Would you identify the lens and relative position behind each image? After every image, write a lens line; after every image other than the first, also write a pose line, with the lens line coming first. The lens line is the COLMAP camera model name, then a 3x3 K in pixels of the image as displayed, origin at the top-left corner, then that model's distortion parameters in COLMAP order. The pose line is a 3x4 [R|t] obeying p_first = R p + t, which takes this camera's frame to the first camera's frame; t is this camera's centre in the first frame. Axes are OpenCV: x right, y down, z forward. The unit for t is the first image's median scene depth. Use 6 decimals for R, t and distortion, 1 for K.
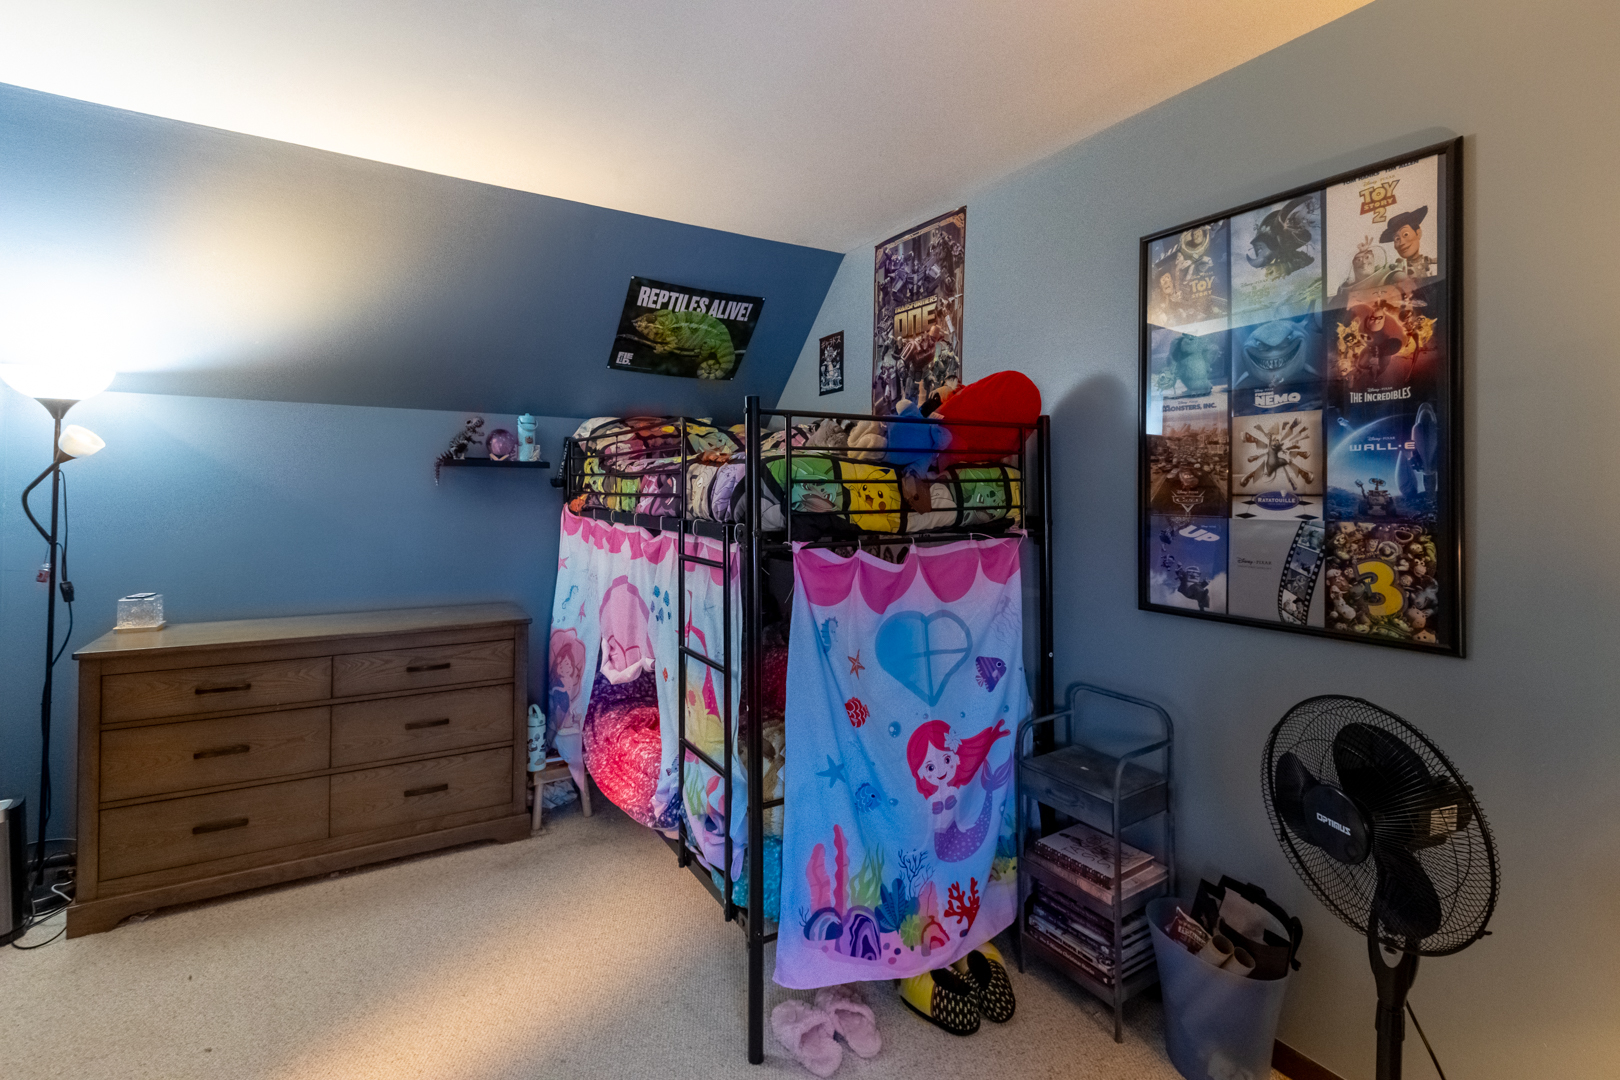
lens RADIAL K [[739.4, 0, 805.0], [0, 739.4, 478.0], [0, 0, 1]] dist [0.002069, -0.002614]
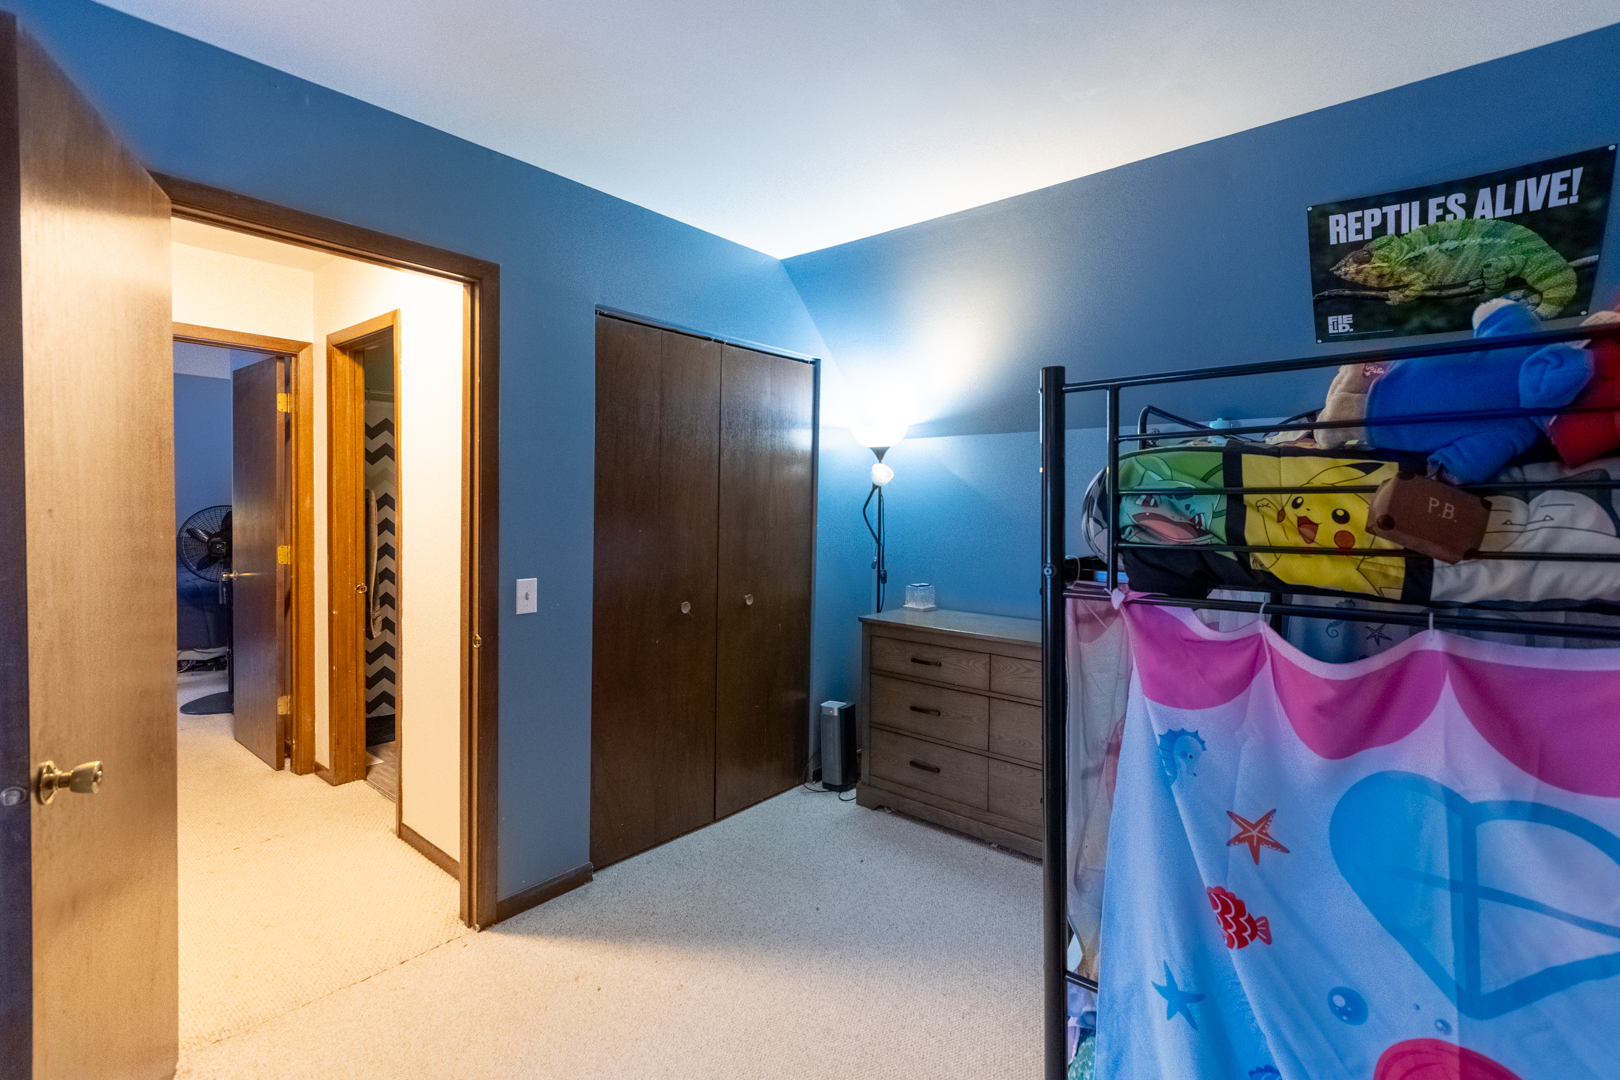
lens RADIAL K [[739.4, 0, 841.7], [0, 739.4, 522.2], [0, 0, 1]] dist [0.002069, -0.002614]
pose [[0.329830, 0.018856, -0.943852, 0.370459], [0.008378, 0.999703, 0.022900, 0.010107], [0.944003, -0.015461, 0.329574, 0.431119]]
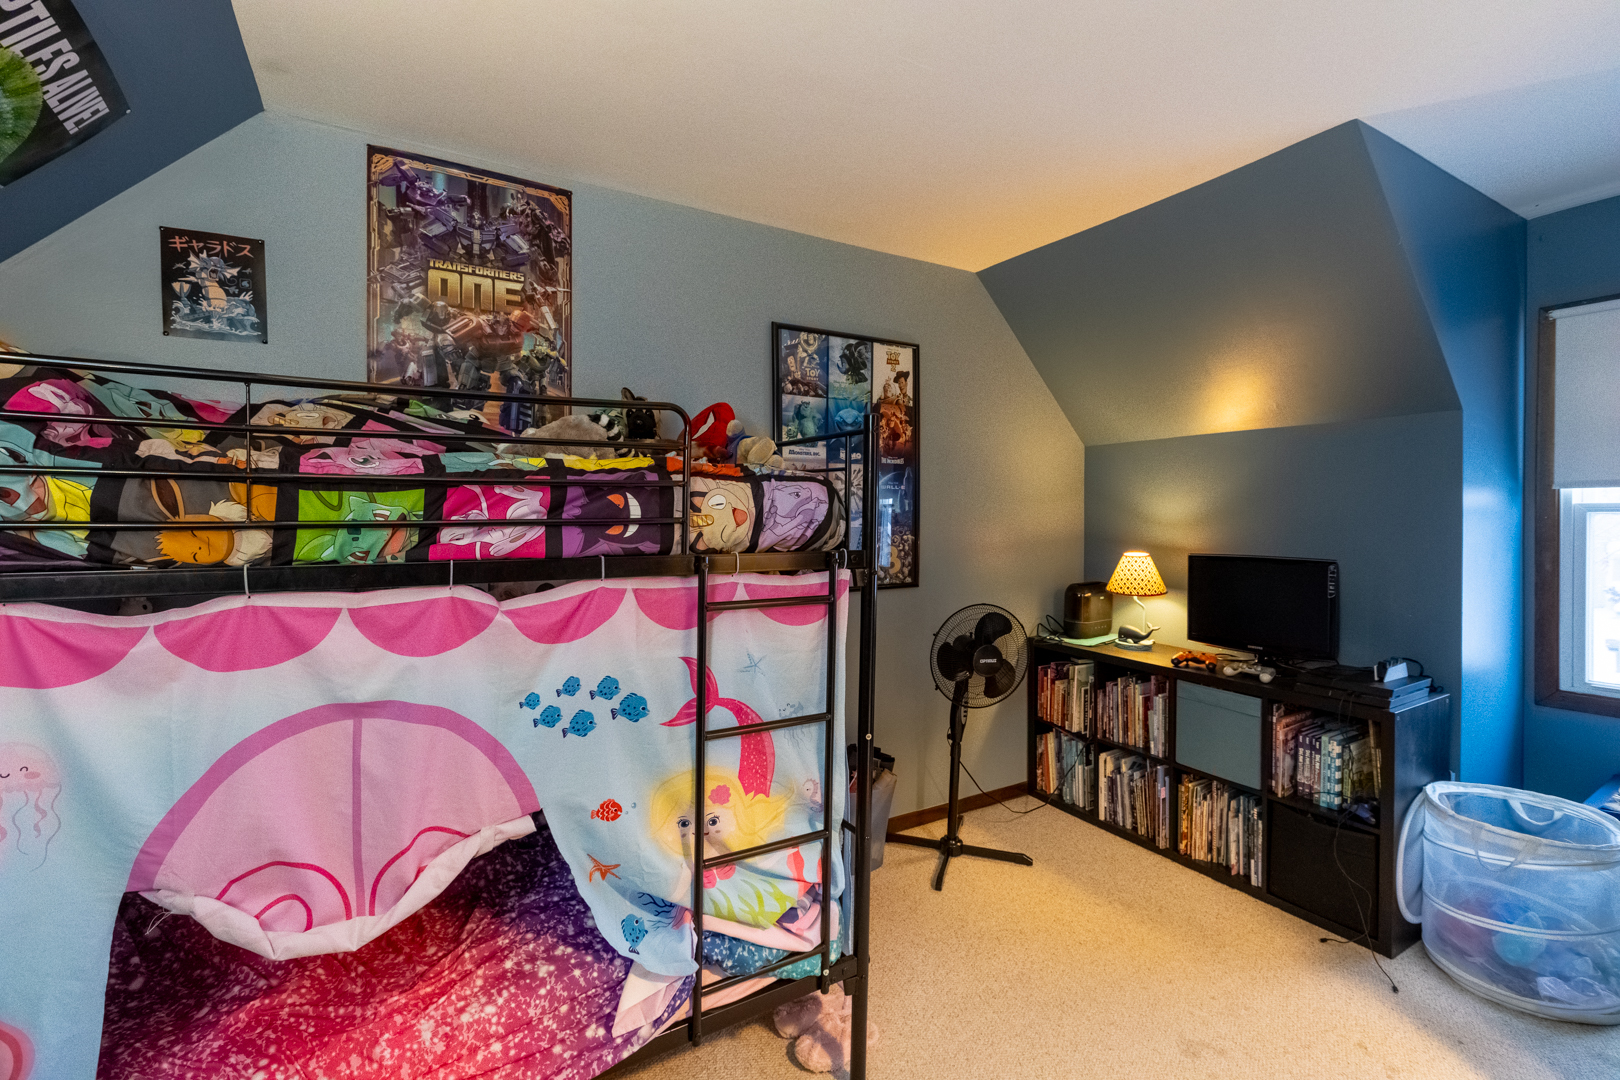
lens RADIAL K [[739.4, 0, 799.1], [0, 739.4, 522.4], [0, 0, 1]] dist [0.002069, -0.002614]
pose [[0.004434, -0.019879, 0.999793, -0.746480], [-0.013712, 0.999707, 0.019938, 0.009634], [-0.999896, -0.013797, 0.004160, 0.786424]]
